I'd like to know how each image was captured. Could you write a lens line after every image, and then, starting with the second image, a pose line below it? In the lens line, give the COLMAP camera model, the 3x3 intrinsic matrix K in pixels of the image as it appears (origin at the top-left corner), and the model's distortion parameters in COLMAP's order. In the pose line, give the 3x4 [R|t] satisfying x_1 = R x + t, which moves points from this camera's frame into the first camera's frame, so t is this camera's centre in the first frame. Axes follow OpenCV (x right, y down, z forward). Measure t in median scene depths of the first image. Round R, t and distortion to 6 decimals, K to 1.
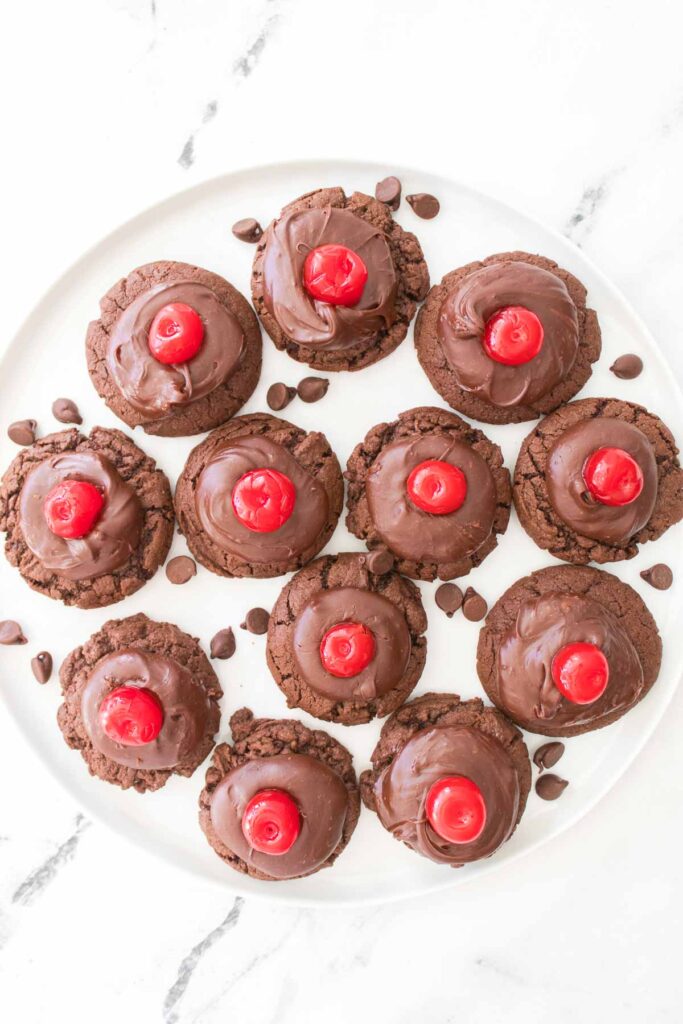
lens RADIAL K [[1072.0, 0, 341.5], [0, 1072.0, 512.0], [0, 0, 1]] dist [-0.010765, 0.003232]
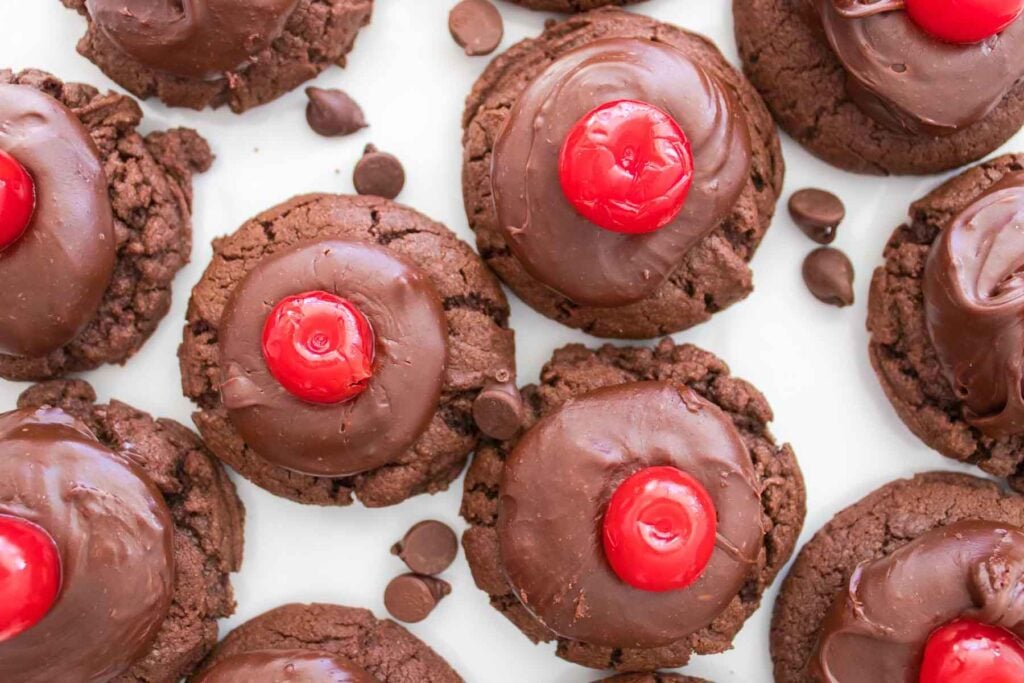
lens RADIAL K [[1072.0, 0, 512.0], [0, 1072.0, 341.5], [0, 0, 1]] dist [-0.010765, 0.003232]
pose [[0.016022, 0.999585, -0.023944, 0.014914], [-0.999844, 0.016194, 0.006984, 0.036111], [0.007369, 0.023829, 0.999689, 0.494814]]
